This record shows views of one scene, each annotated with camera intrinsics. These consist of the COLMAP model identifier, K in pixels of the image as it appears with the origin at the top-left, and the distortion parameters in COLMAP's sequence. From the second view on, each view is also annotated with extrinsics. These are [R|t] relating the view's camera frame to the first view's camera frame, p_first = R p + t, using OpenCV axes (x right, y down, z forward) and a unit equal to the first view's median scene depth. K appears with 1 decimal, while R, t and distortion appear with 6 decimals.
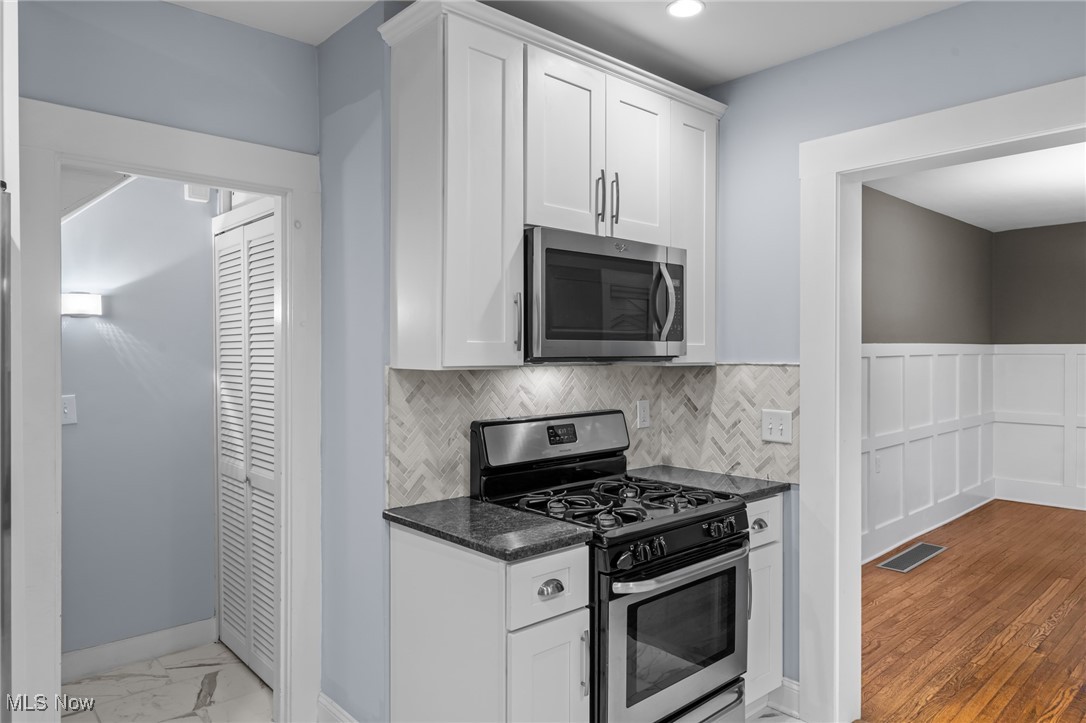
lens RADIAL K [[703.8, 0, 540.8], [0, 703.8, 355.9], [0, 0, 1]] dist [-0.000350, -0.001591]
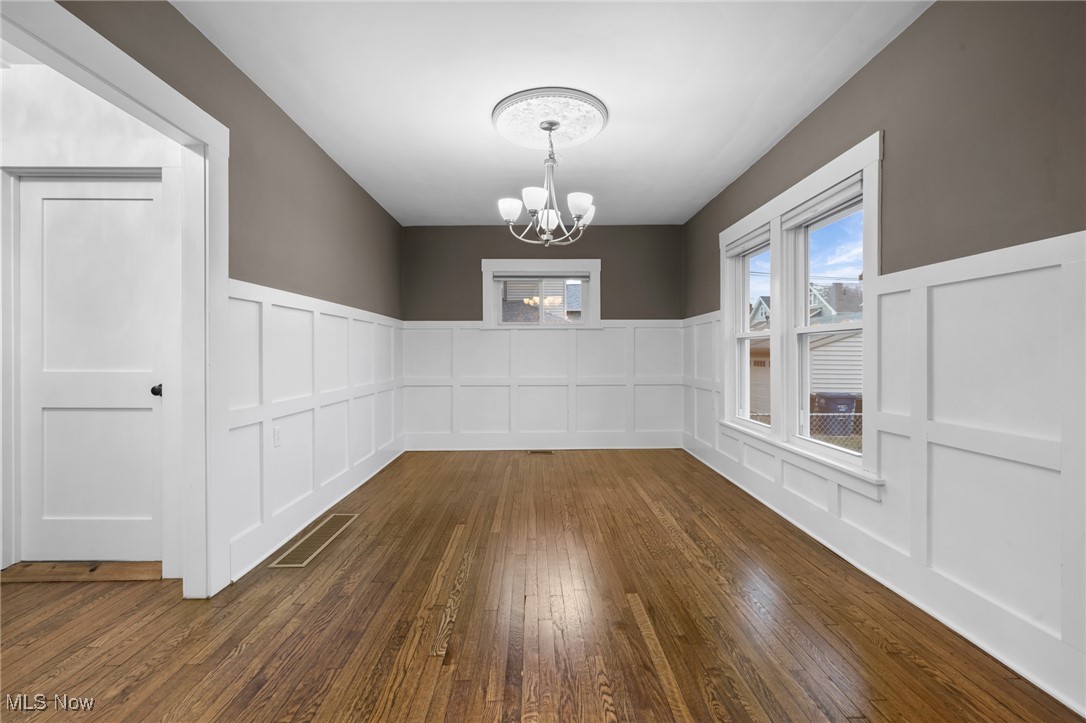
lens RADIAL K [[463.3, 0, 547.3], [0, 463.3, 359.5], [0, 0, 1]] dist [-0.011185, 0.001719]
pose [[0.650501, -0.005298, 0.759487, 0.430015], [0.006835, 0.999976, 0.001121, 0.101500], [-0.759475, 0.004462, 0.650521, 0.634672]]
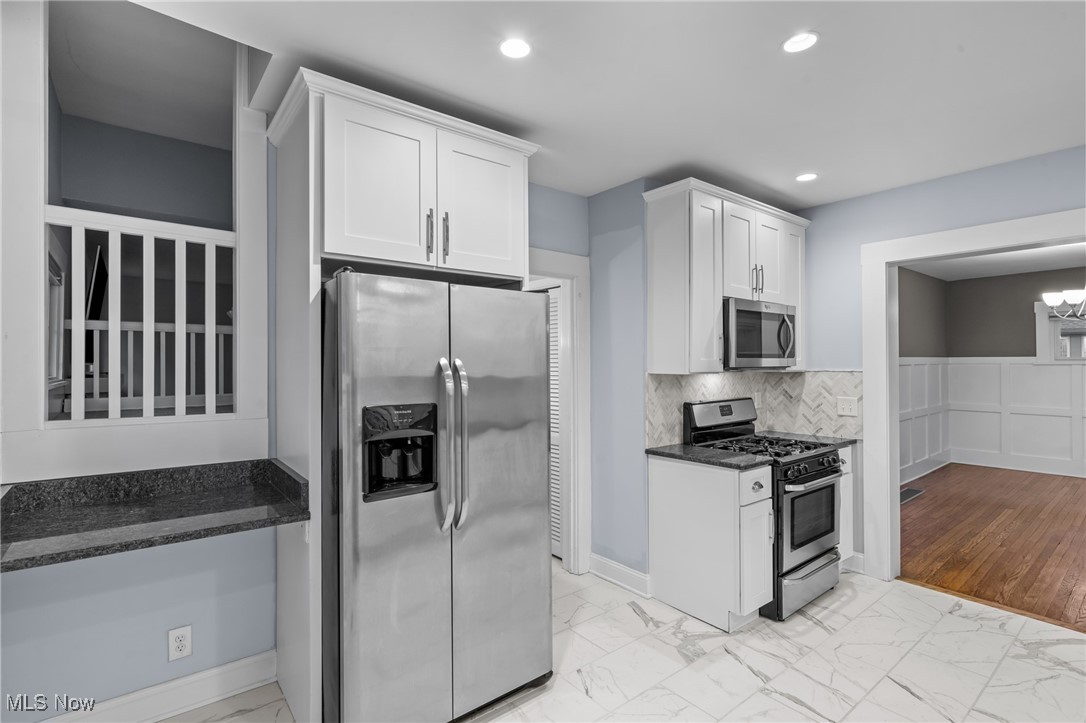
lens RADIAL K [[516.8, 0, 537.7], [0, 516.8, 359.1], [0, 0, 1]] dist [-0.002626, -0.000429]
pose [[0.997803, -0.003028, -0.066181, -0.306747], [0.002189, 0.999916, -0.012751, -0.002678], [0.066214, 0.012578, 0.997726, -0.290210]]
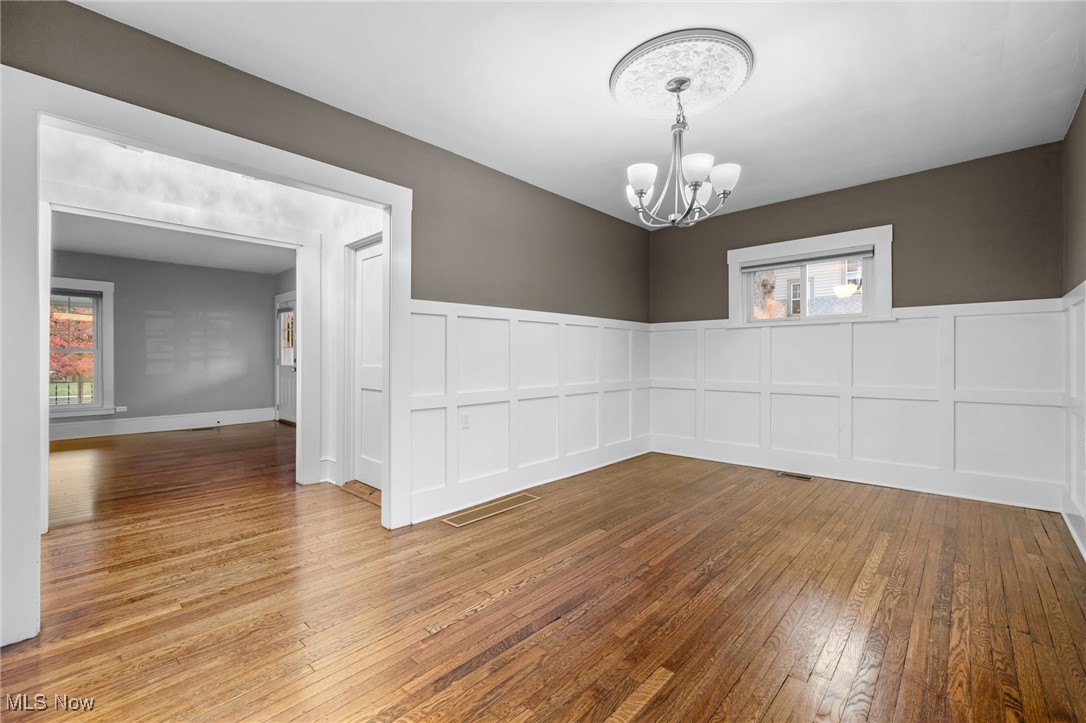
lens RADIAL K [[463.3, 0, 557.3], [0, 463.3, 362.3], [0, 0, 1]] dist [-0.011185, 0.001719]
pose [[0.994499, 0.001265, 0.104741, 0.849874], [-0.001853, 0.999983, 0.005512, 0.098866], [-0.104733, -0.005676, 0.994484, 0.476746]]
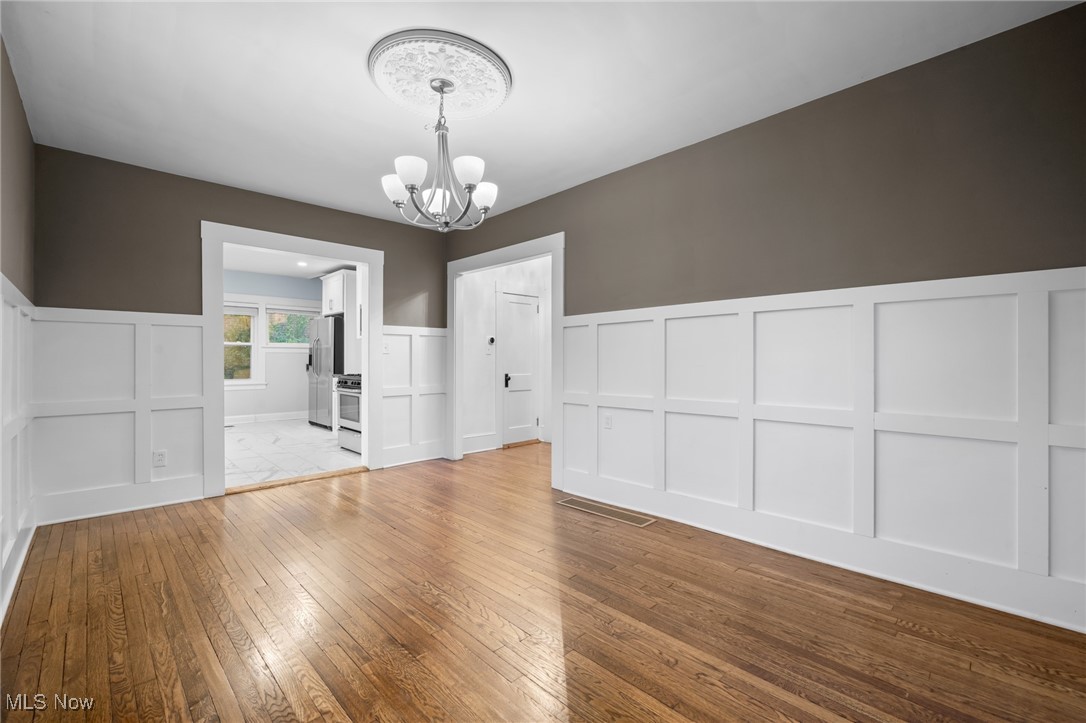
lens RADIAL K [[463.3, 0, 528.6], [0, 463.3, 359.3], [0, 0, 1]] dist [-0.011185, 0.001719]
pose [[0.023522, 0.006461, -0.999702, 1.893845], [-0.005806, 0.999963, 0.006326, 0.081315], [0.999706, 0.005655, 0.023559, 1.346852]]
